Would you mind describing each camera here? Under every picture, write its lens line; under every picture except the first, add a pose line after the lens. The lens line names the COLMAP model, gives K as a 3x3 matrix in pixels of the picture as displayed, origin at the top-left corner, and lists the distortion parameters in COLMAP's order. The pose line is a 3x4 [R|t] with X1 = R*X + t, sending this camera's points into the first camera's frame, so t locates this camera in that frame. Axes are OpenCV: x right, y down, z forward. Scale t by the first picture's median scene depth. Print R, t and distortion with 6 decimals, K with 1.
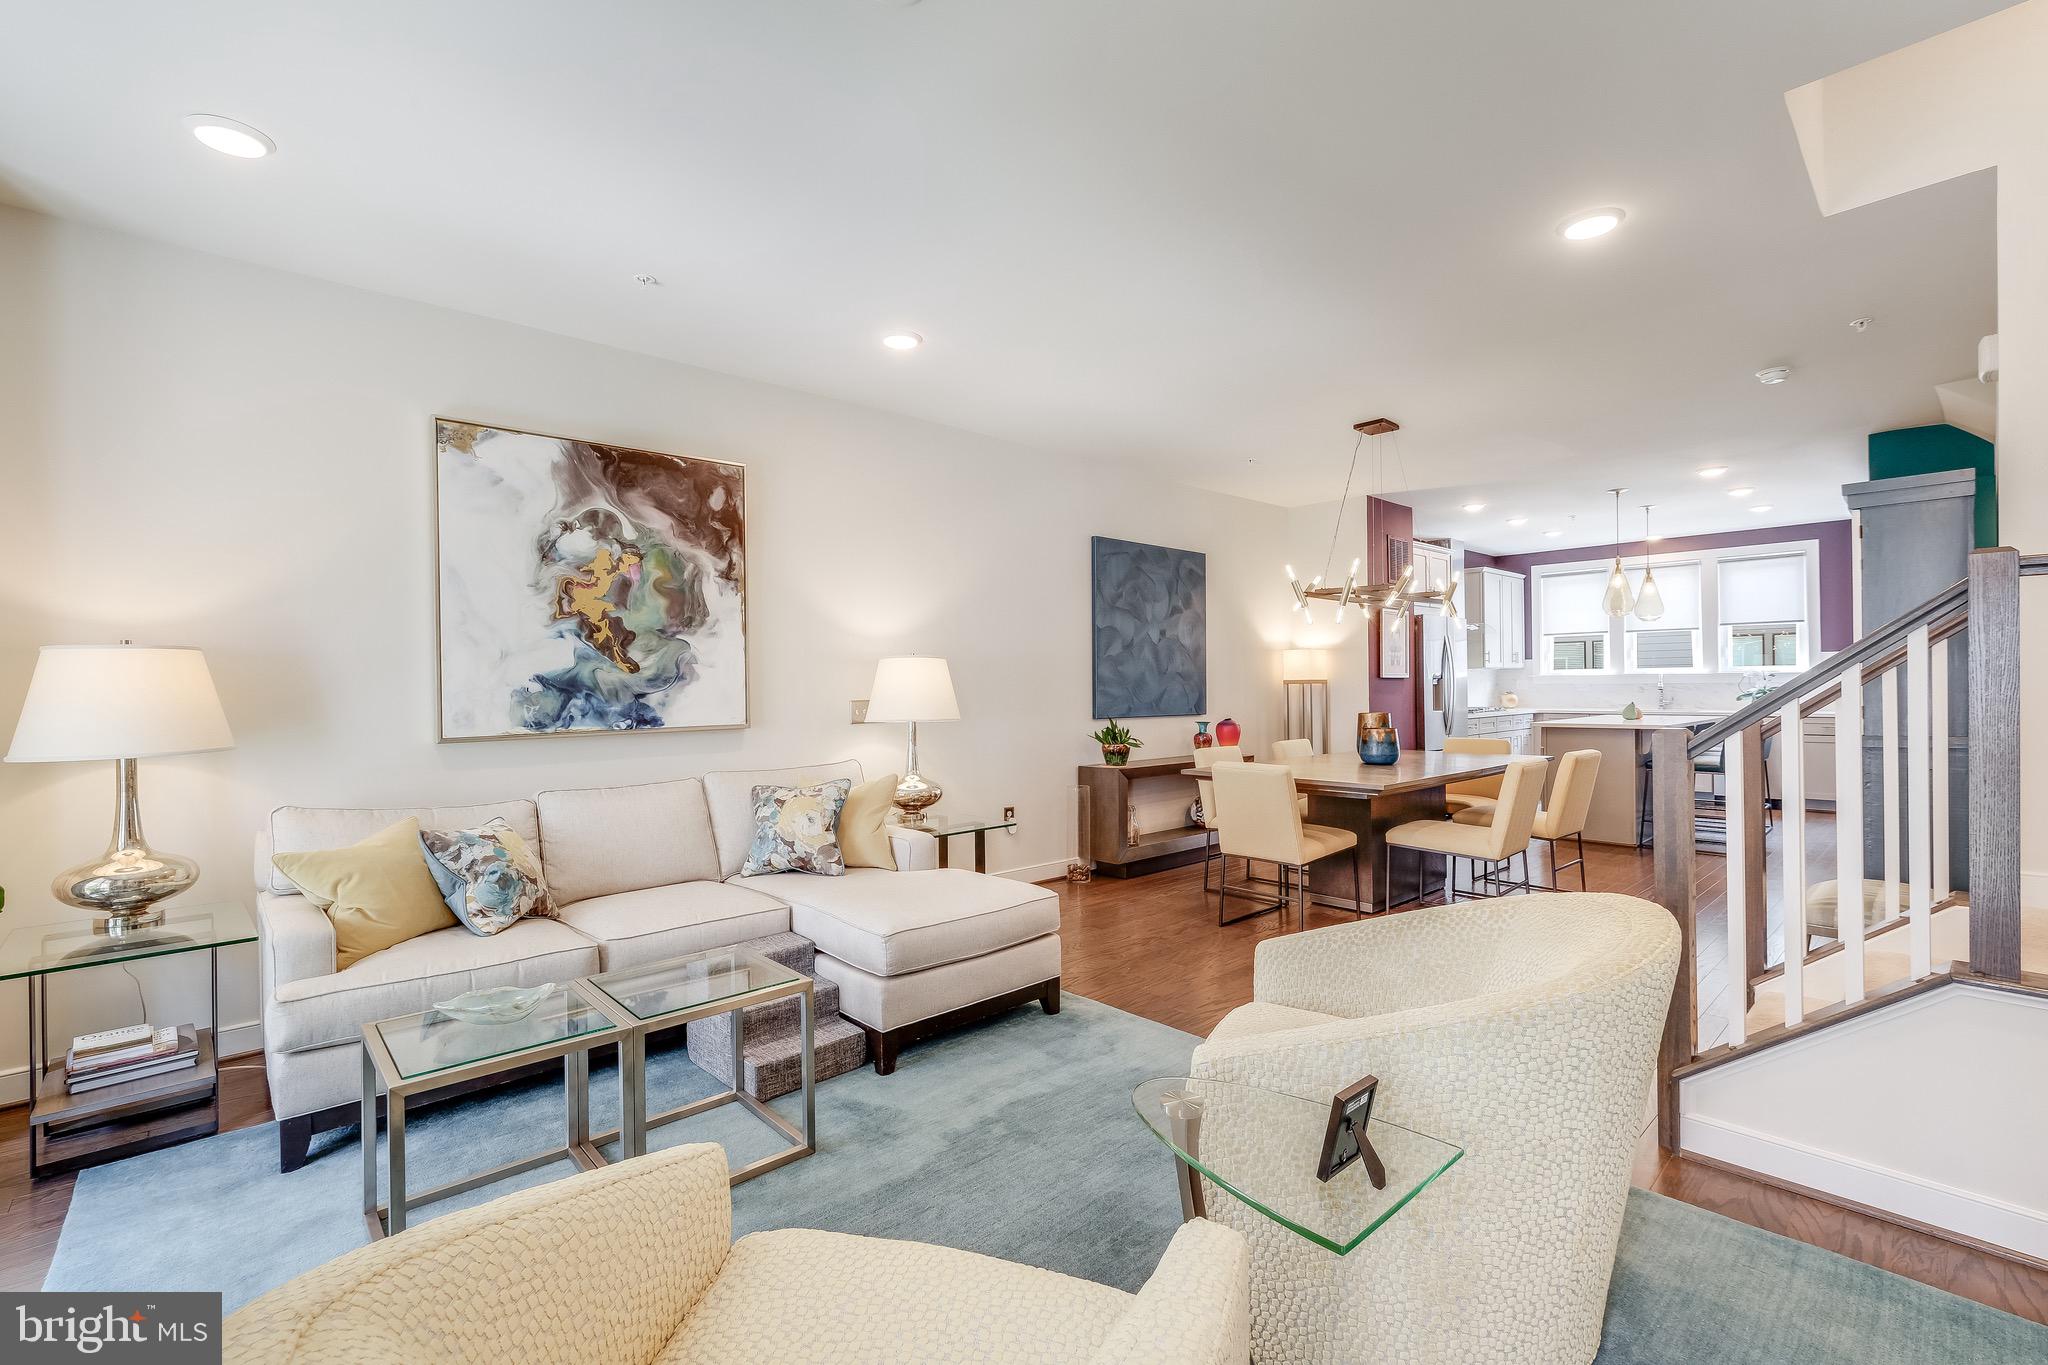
lens RADIAL K [[901.8, 0, 1032.0], [0, 901.8, 690.7], [0, 0, 1]] dist [0.000298, -0.000268]
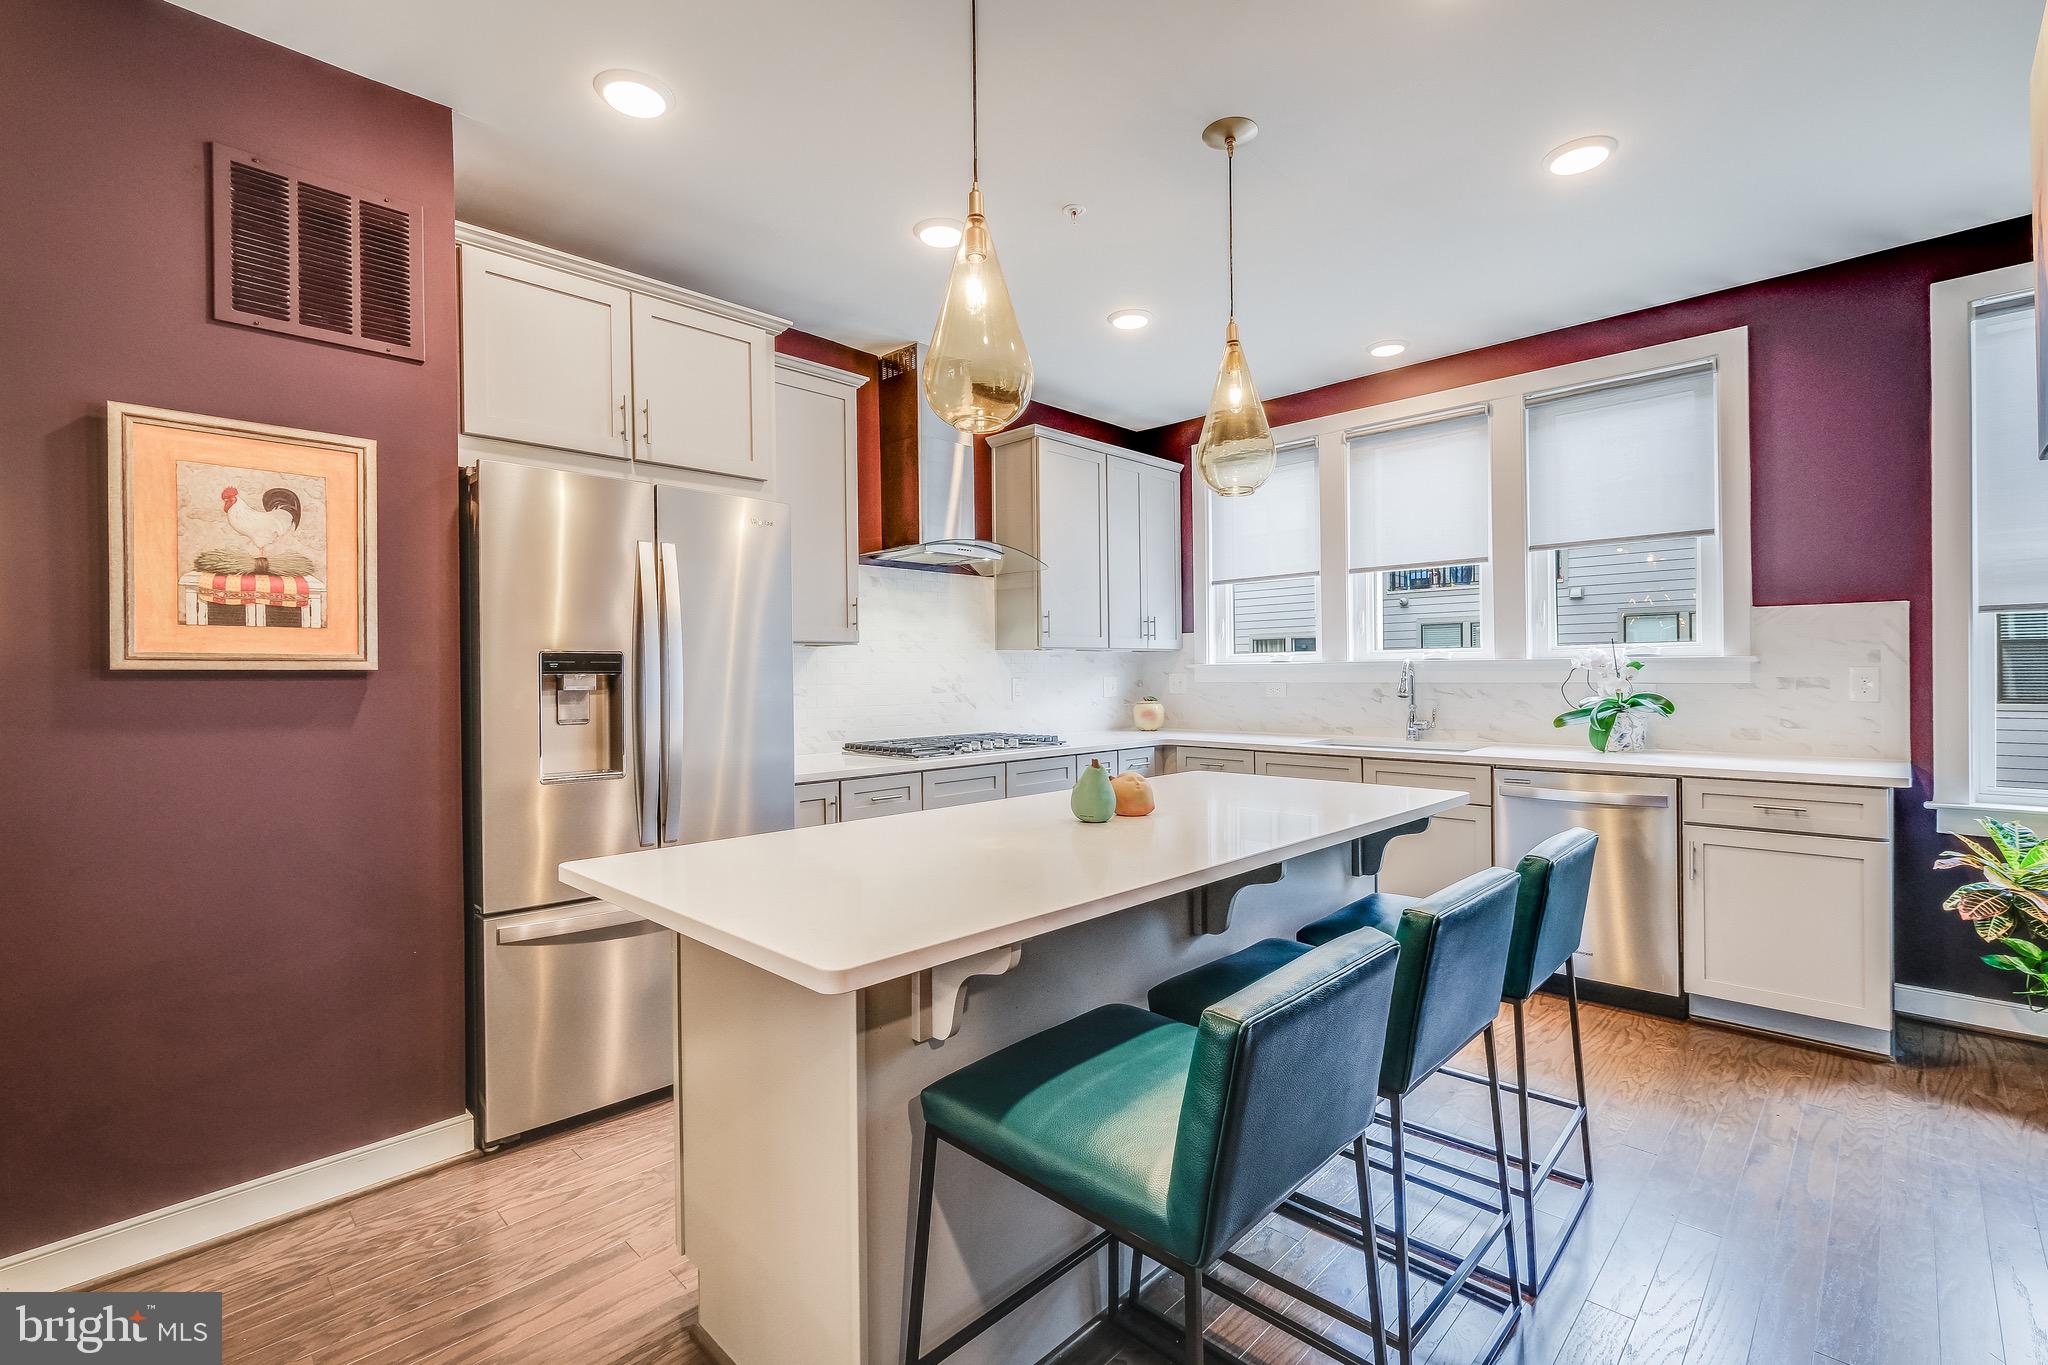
lens RADIAL K [[901.8, 0, 1024.6], [0, 901.8, 677.7], [0, 0, 1]] dist [0.000298, -0.000268]
pose [[0.999188, 0.003026, 0.040173, 0.485458], [-0.002935, 0.999993, -0.002319, -0.009031], [-0.040180, 0.002199, 0.999190, 0.555209]]
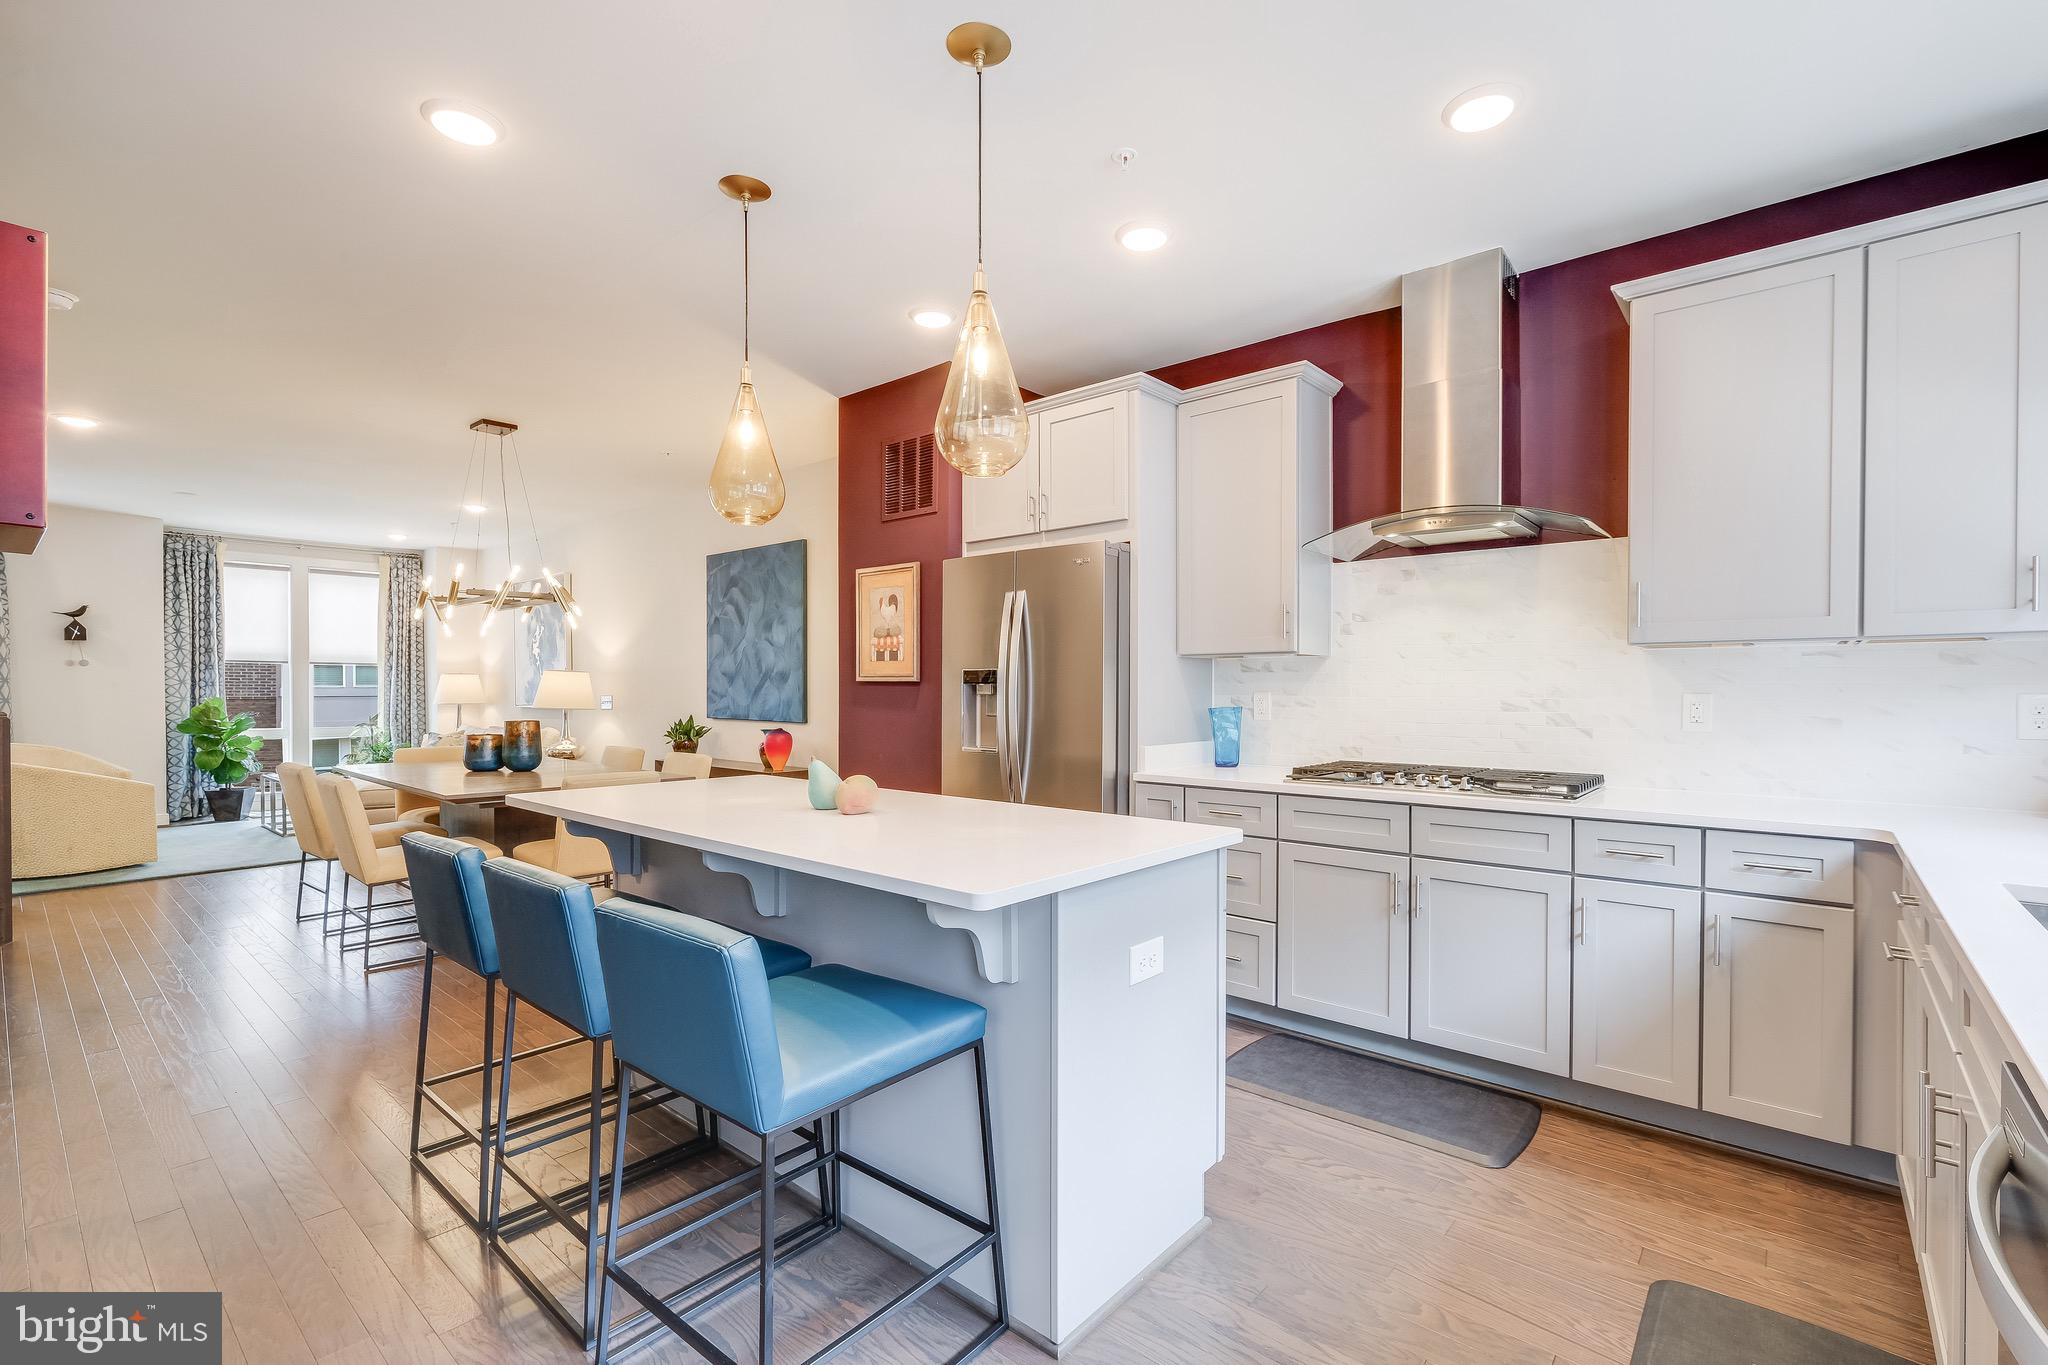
lens RADIAL K [[901.8, 0, 1033.5], [0, 901.8, 682.3], [0, 0, 1]] dist [0.000298, -0.000268]
pose [[0.112951, 0.012815, -0.993518, 0.775912], [-0.003139, 0.999916, 0.012541, -0.016376], [0.993596, 0.001702, 0.112982, 0.799597]]
